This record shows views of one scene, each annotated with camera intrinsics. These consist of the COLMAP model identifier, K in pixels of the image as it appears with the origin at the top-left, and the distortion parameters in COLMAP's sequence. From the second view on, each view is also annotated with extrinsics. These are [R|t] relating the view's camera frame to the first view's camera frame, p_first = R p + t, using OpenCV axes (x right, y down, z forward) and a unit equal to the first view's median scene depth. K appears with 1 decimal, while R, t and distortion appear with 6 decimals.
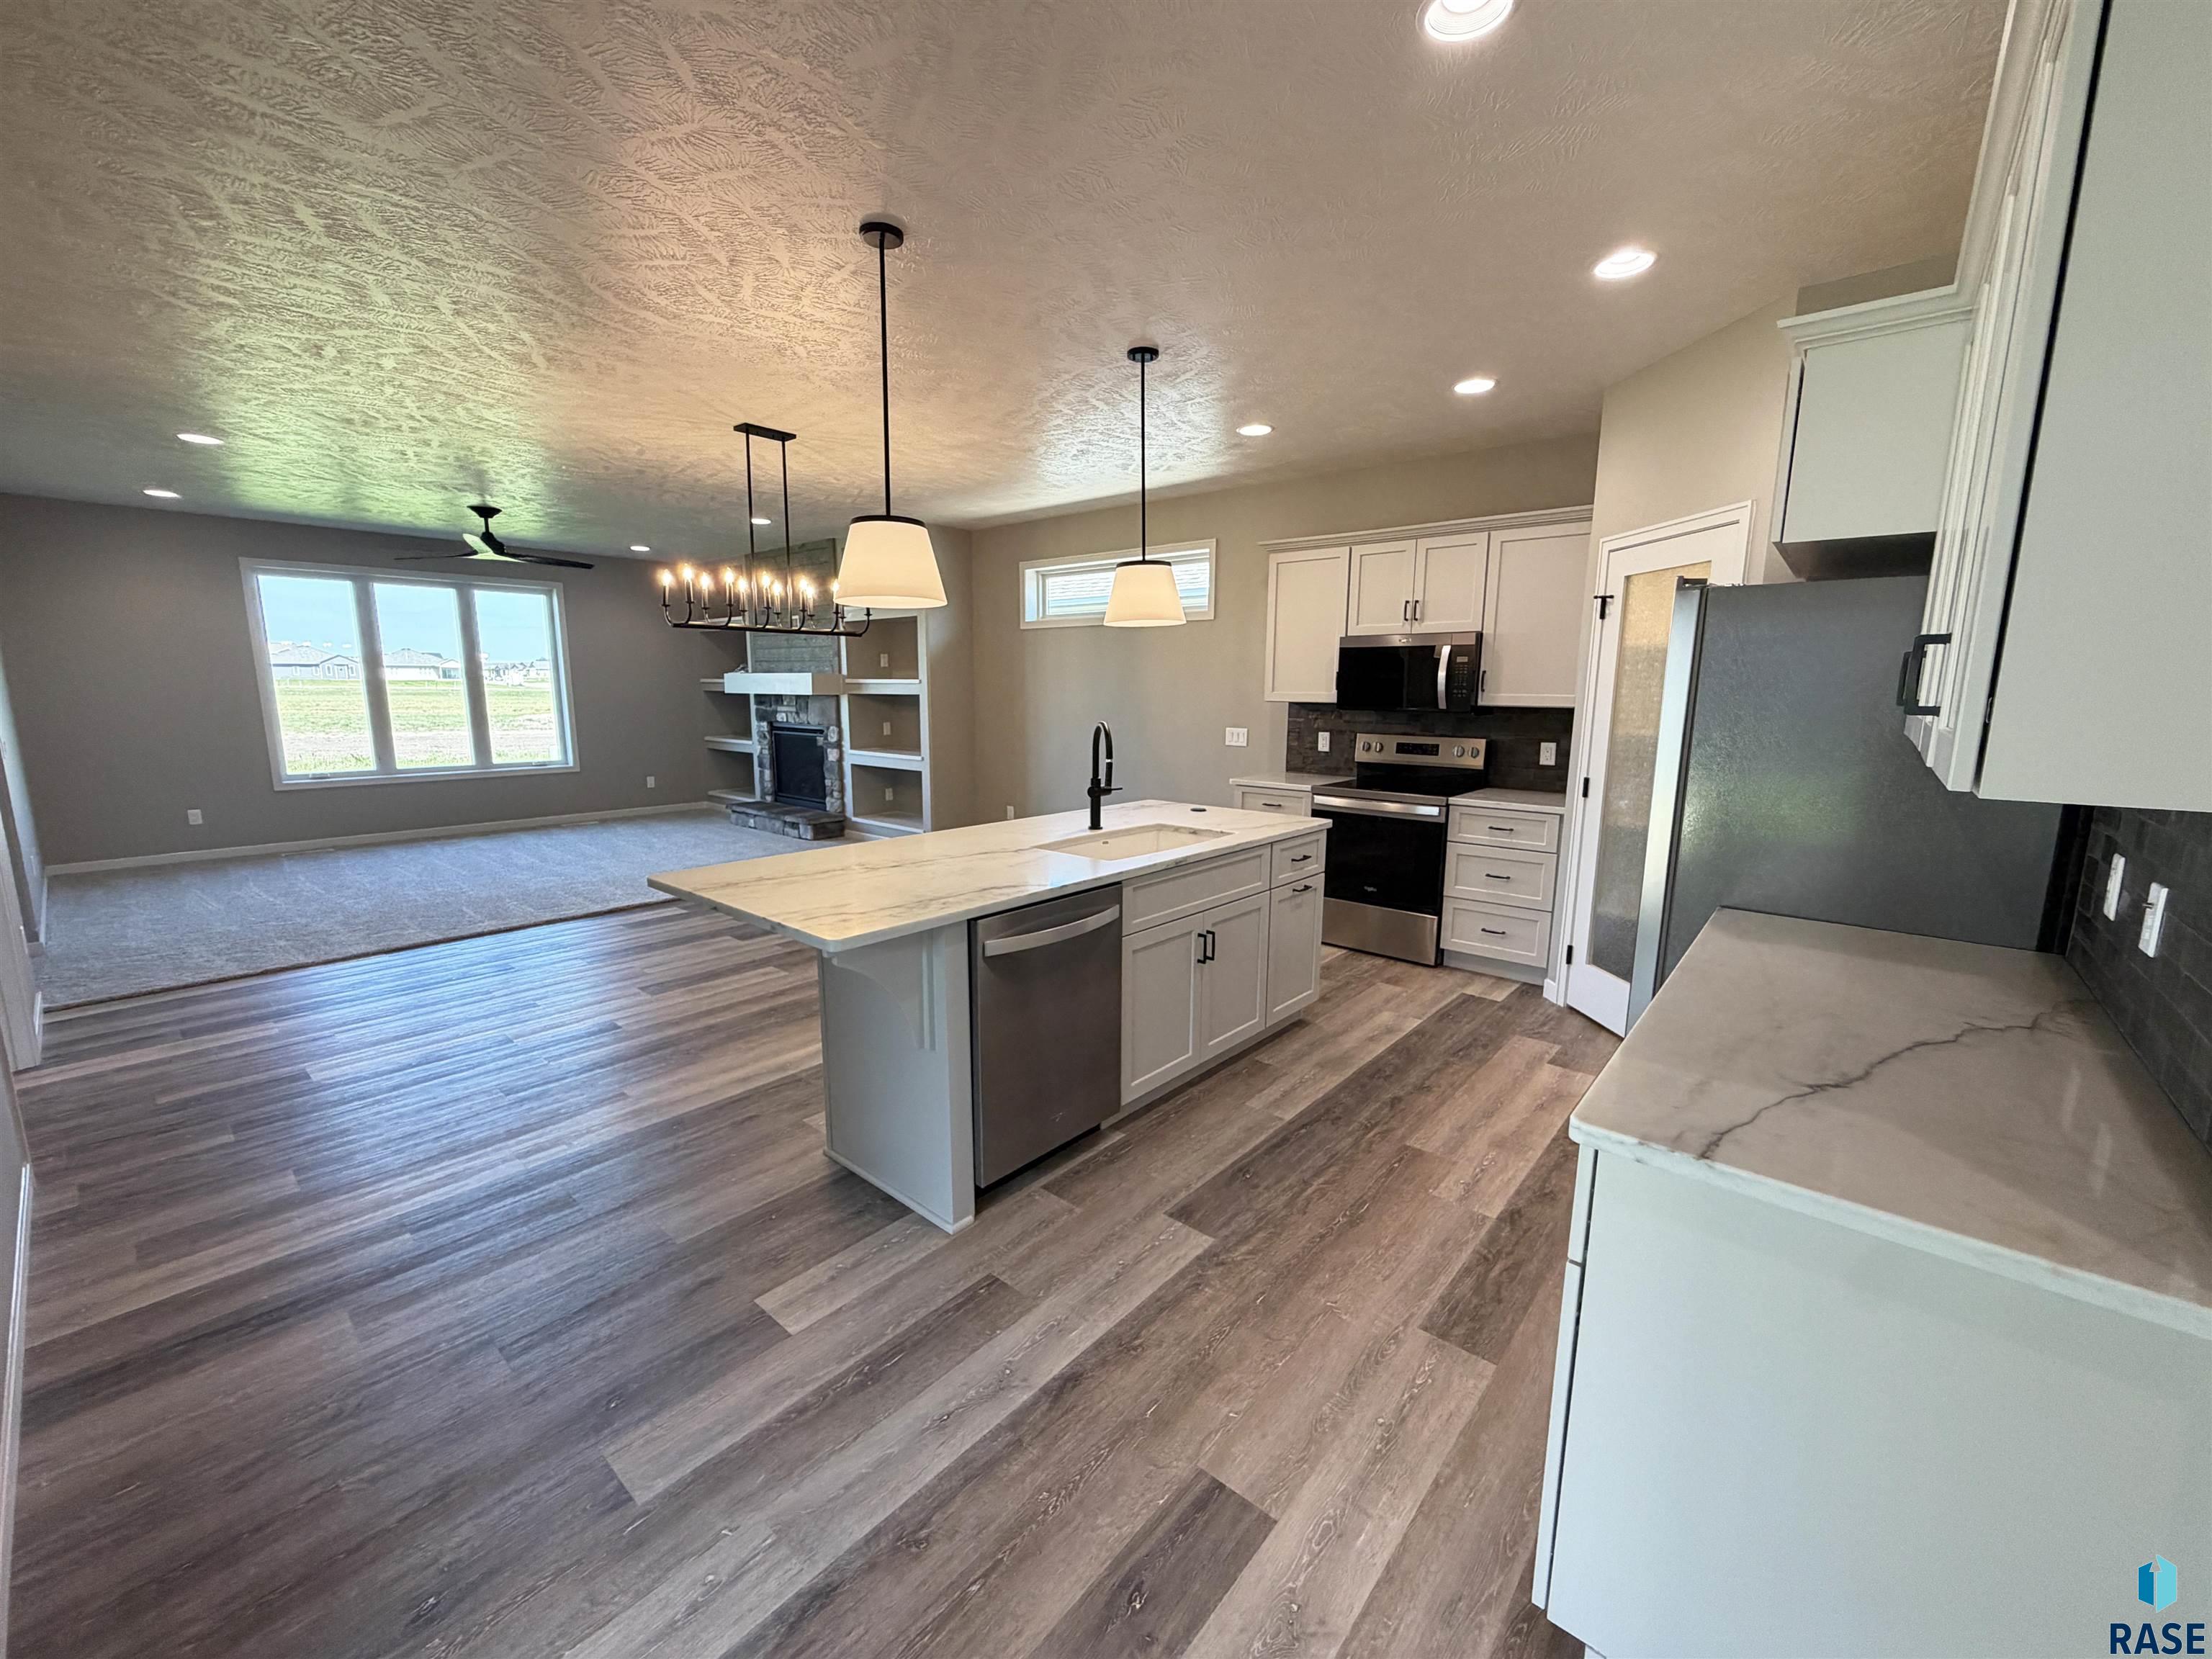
lens RADIAL K [[886.9, 0, 1105.9], [0, 886.9, 838.6], [0, 0, 1]] dist [-0.002653, 0.000916]
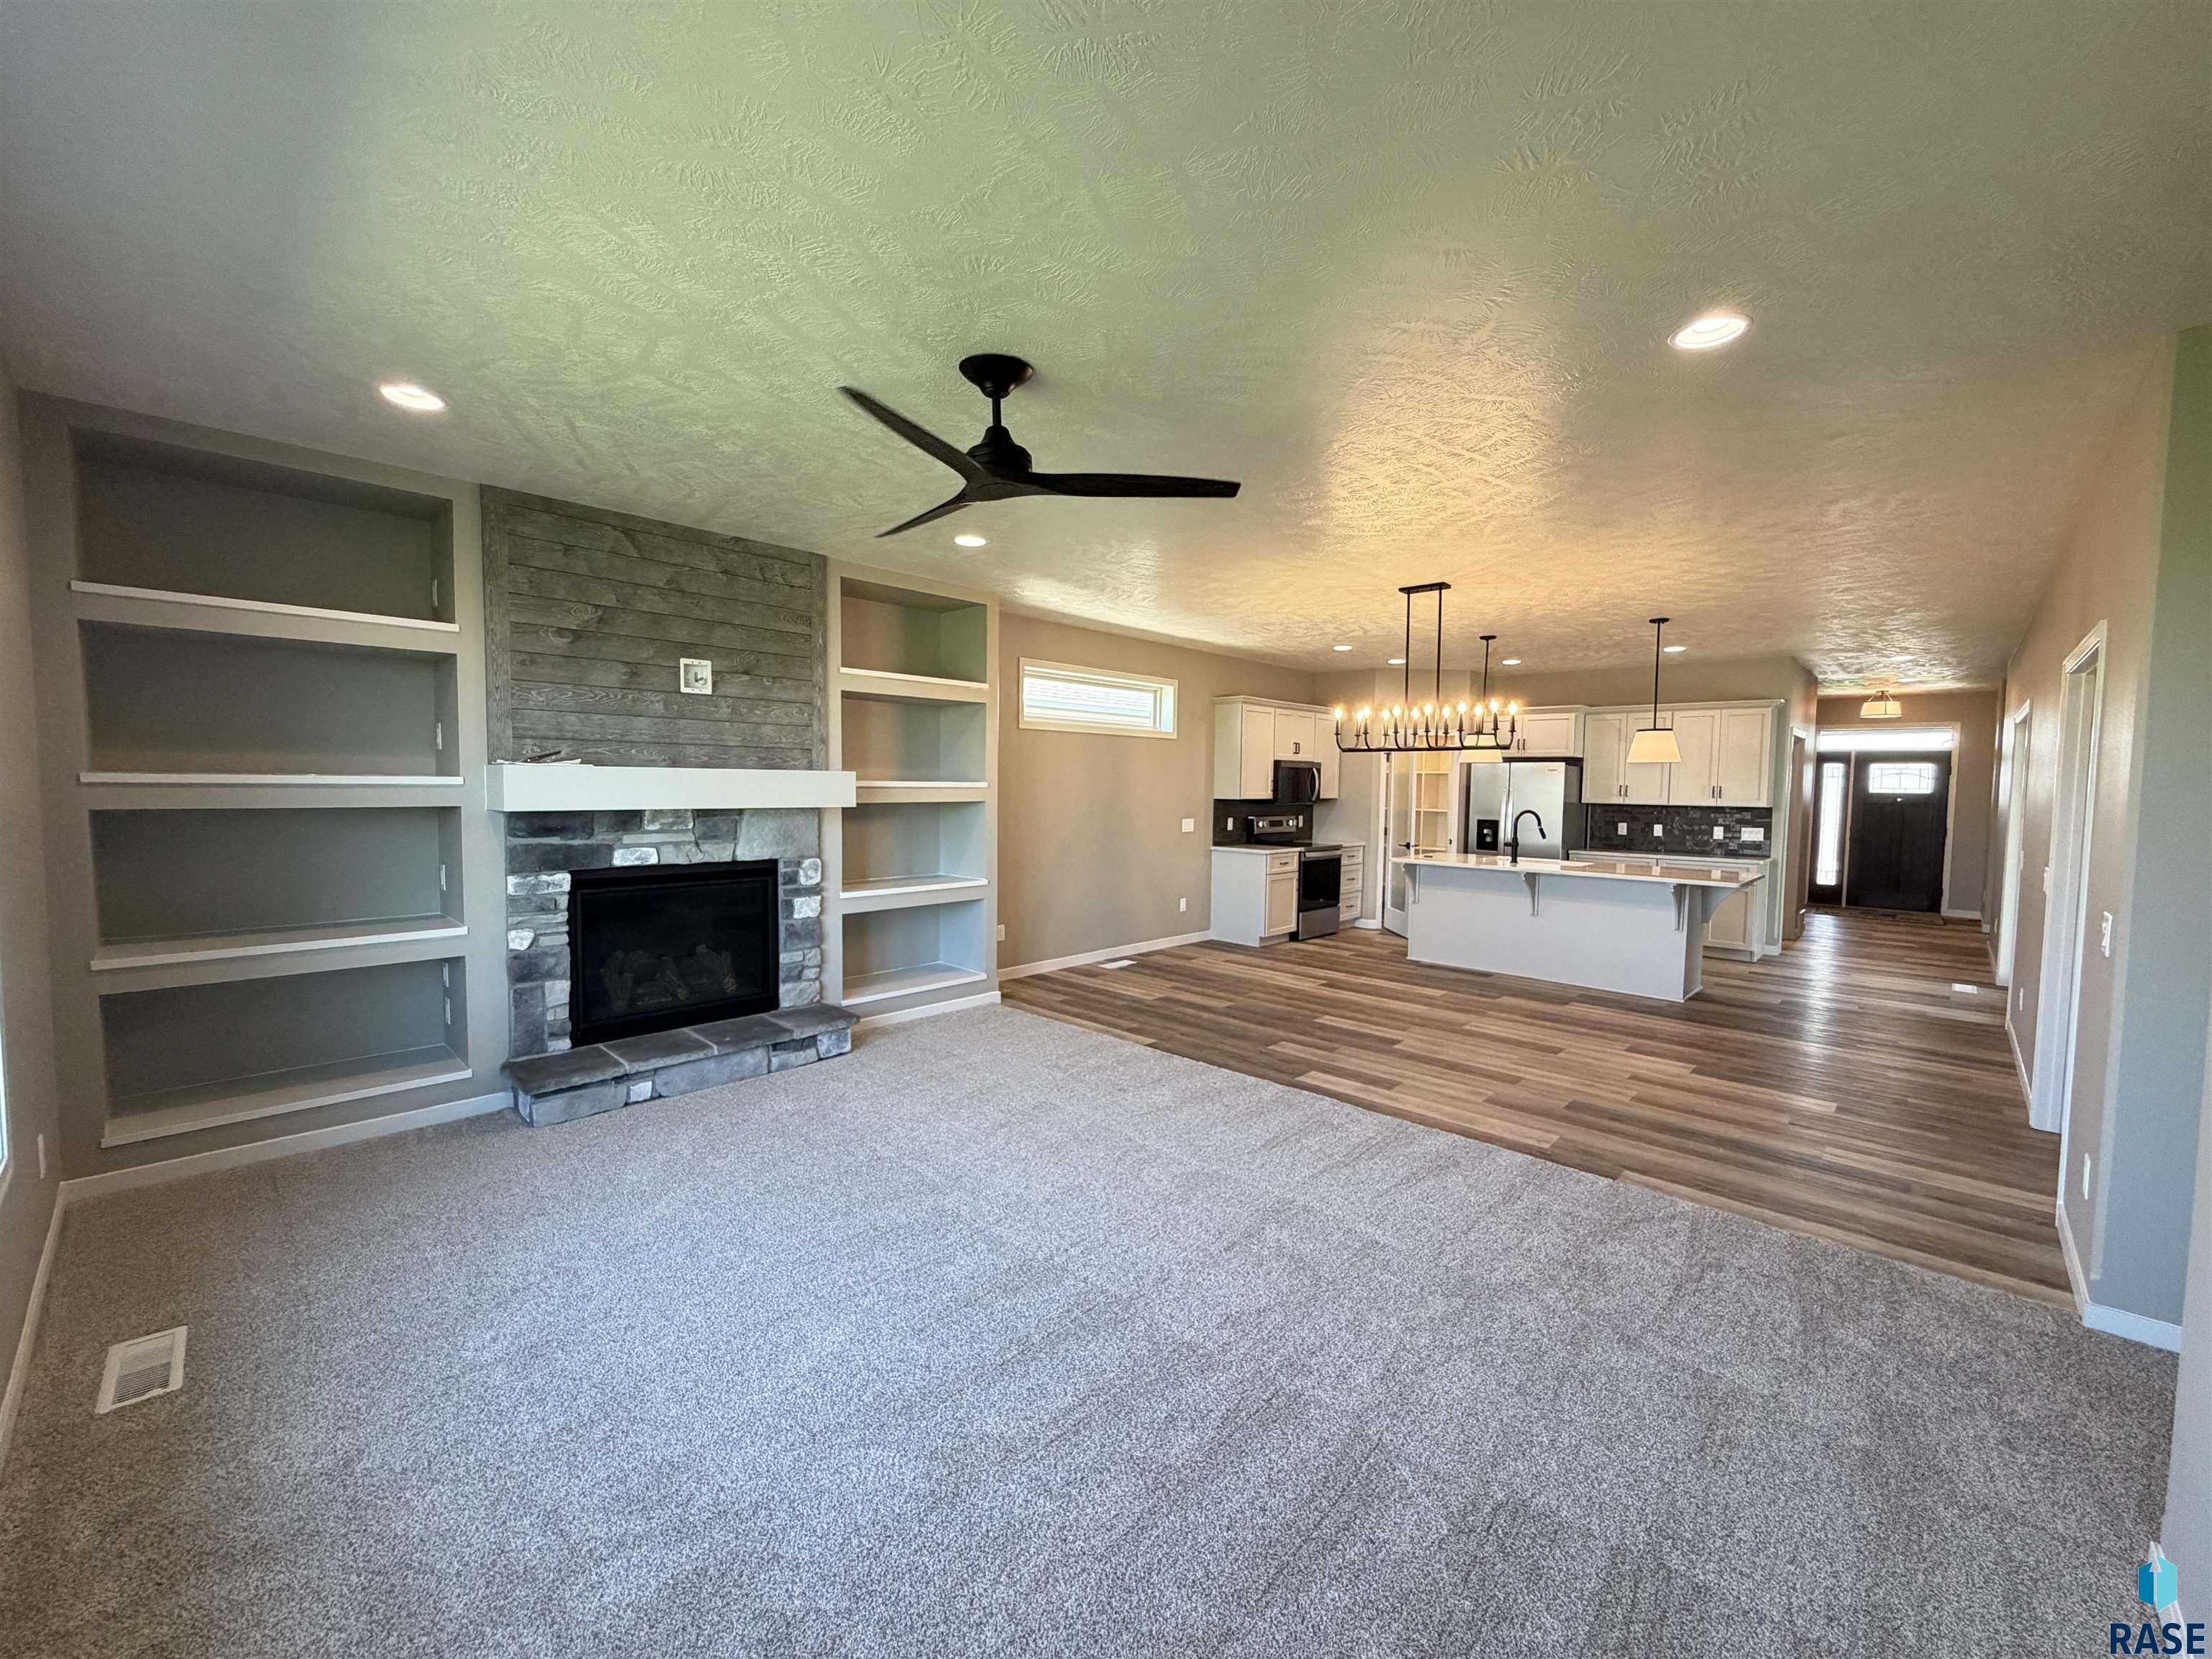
lens RADIAL K [[886.9, 0, 1105.0], [0, 886.9, 828.9], [0, 0, 1]] dist [-0.002653, 0.000916]
pose [[0.051378, -0.056183, 0.997098, -0.893467], [0.160923, 0.985835, 0.047257, -0.143533], [-0.985629, 0.158028, 0.059691, 0.771633]]
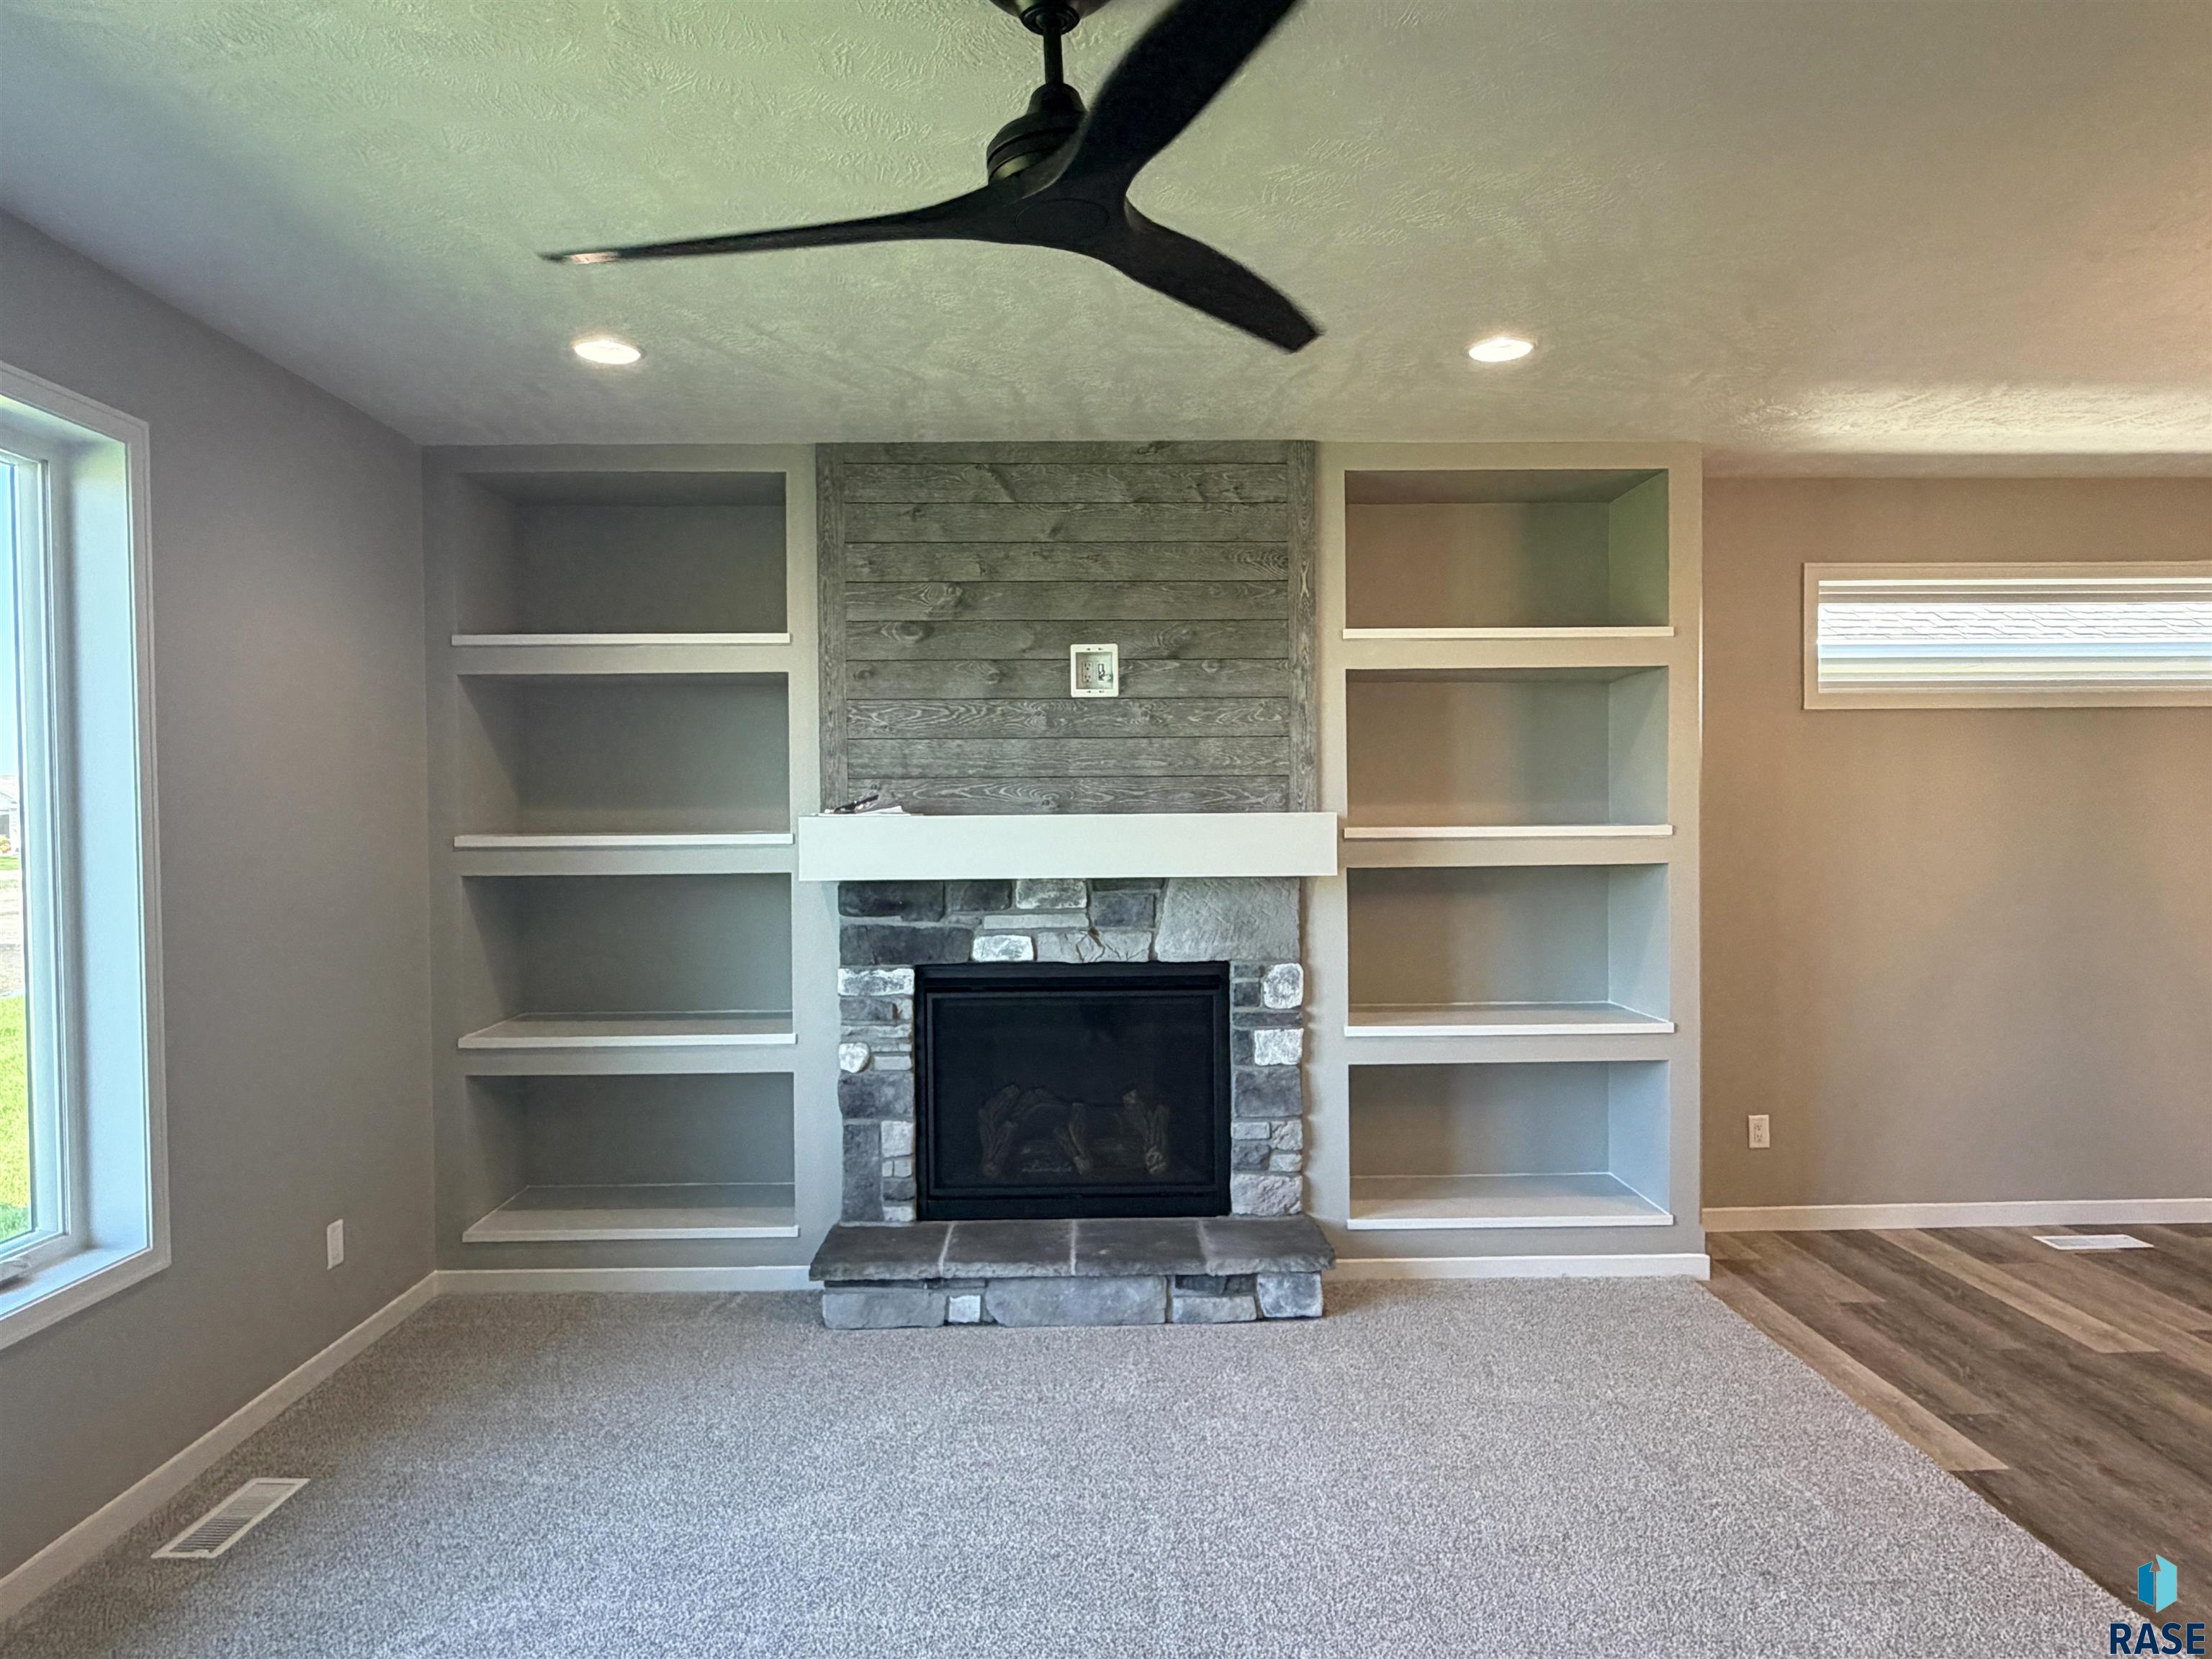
lens RADIAL K [[1370.4, 0, 1105.5], [0, 1370.4, 839.1], [0, 0, 1]] dist [-0.002667, 0.002872]
pose [[0.744914, -0.021455, 0.666815, -0.717687], [0.127813, 0.985559, -0.111071, -0.124872], [-0.654803, 0.167966, 0.736899, 0.648862]]
